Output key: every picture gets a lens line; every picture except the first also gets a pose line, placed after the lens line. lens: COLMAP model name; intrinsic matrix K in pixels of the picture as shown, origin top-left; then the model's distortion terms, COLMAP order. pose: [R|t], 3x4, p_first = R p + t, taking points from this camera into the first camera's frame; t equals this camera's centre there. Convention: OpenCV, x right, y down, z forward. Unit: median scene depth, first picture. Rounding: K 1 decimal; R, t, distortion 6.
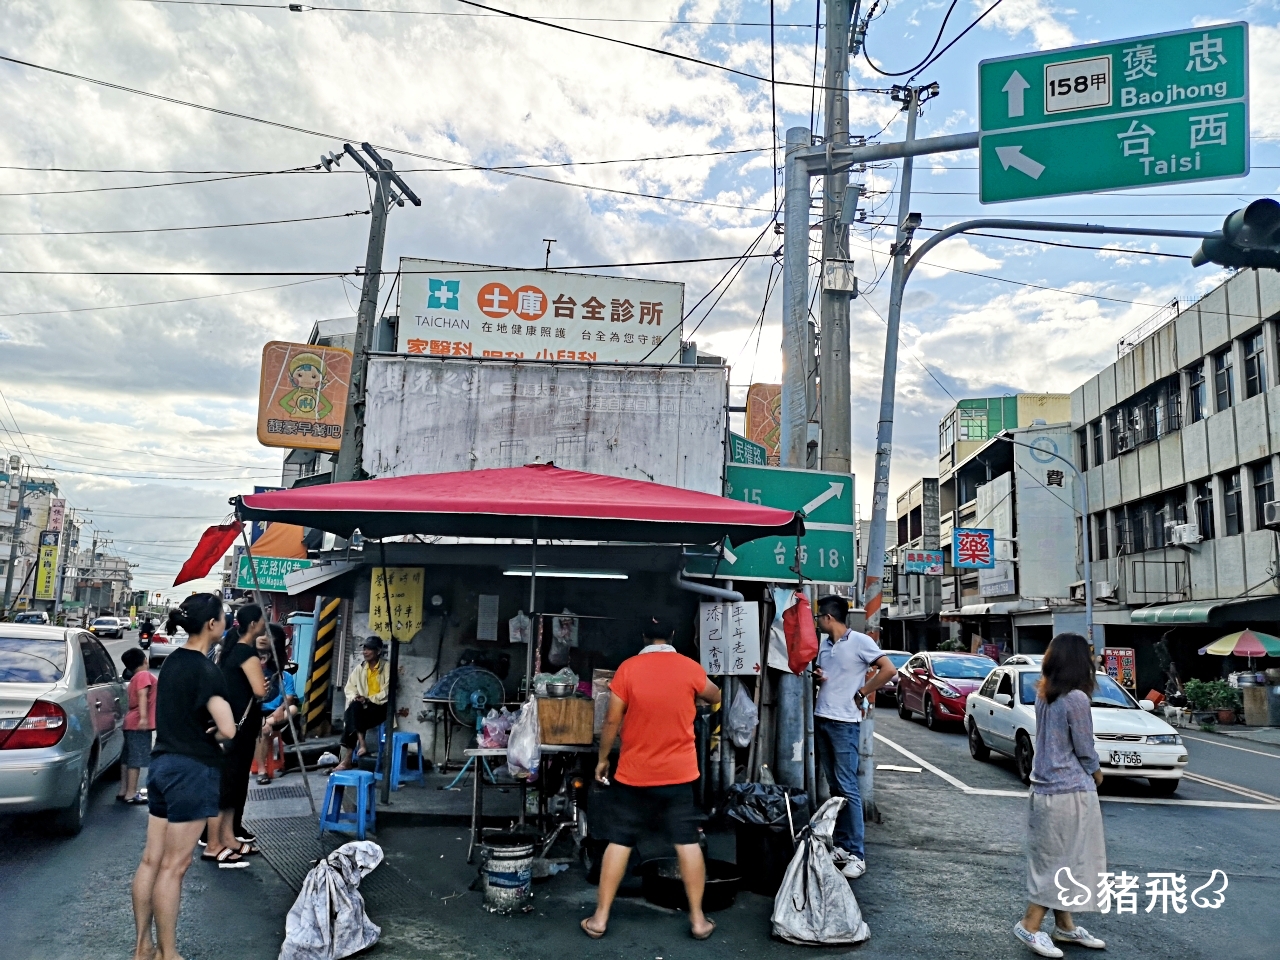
lens RADIAL K [[1028.4, 0, 606.1], [0, 1028.4, 476.7], [0, 0, 1]] dist [0.002846, -0.001943]
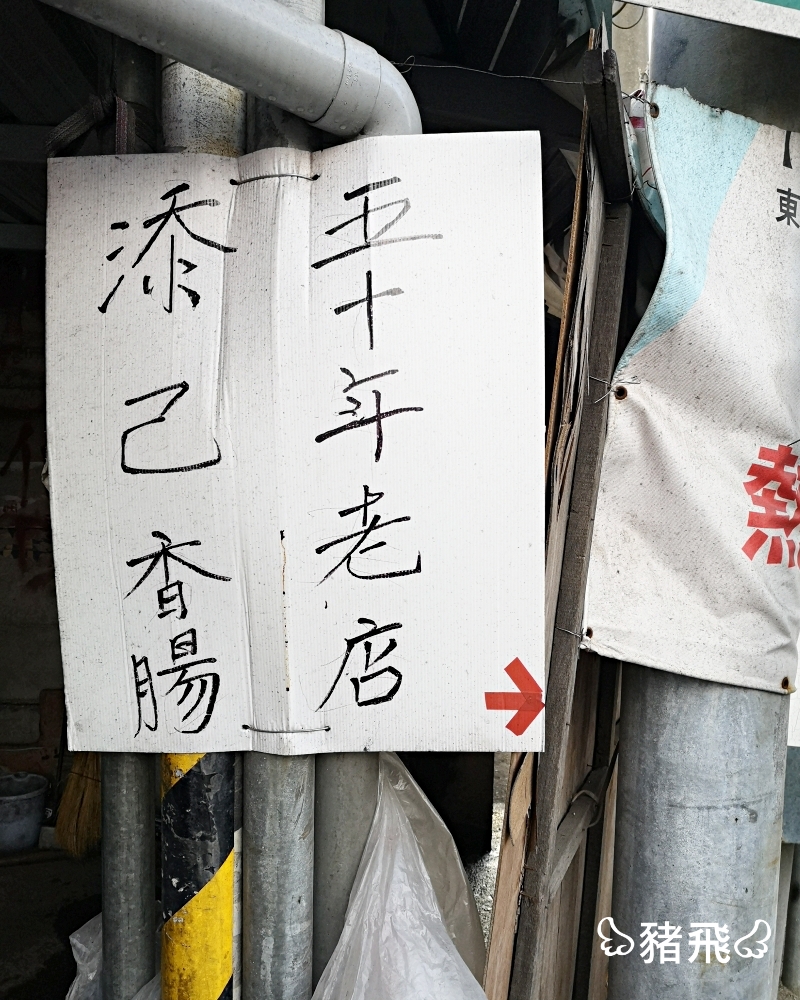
lens RADIAL K [[923.4, 0, 400.0], [0, 923.4, 500.0], [0, 0, 1]] dist [0.002179, 0.001648]
pose [[0.998672, -0.004541, 0.051321, 0.126681], [-0.004457, 0.984762, 0.173852, 0.142881], [-0.051329, -0.173850, 0.983434, 0.893010]]
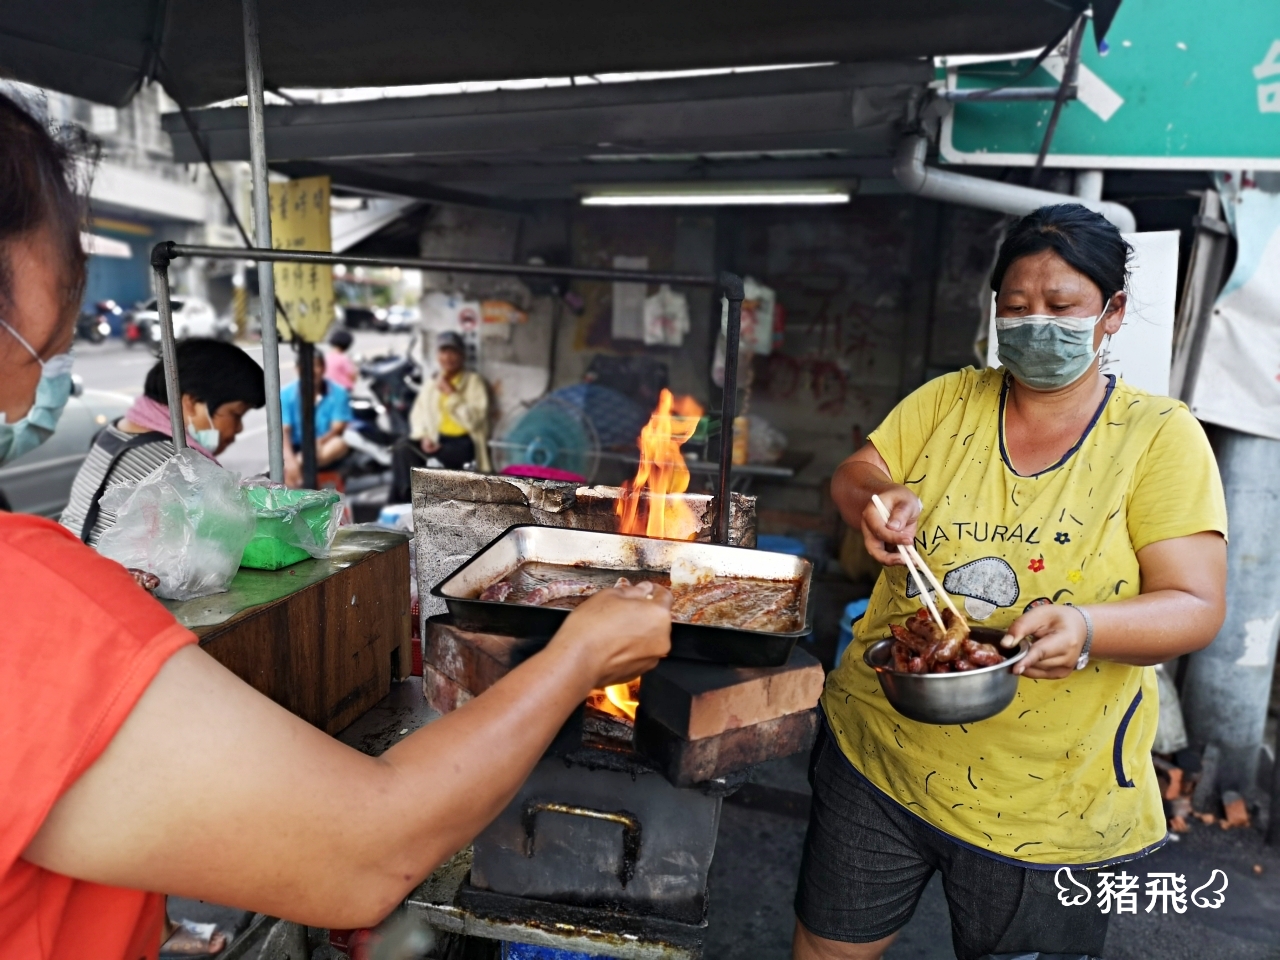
lens RADIAL K [[1028.4, 0, 606.1], [0, 1028.4, 476.7], [0, 0, 1]] dist [0.002846, -0.001943]
pose [[0.932160, 0.055658, -0.357743, 0.097426], [0.050379, 0.958559, 0.280406, 0.093996], [0.358524, -0.279406, 0.890726, 0.608885]]
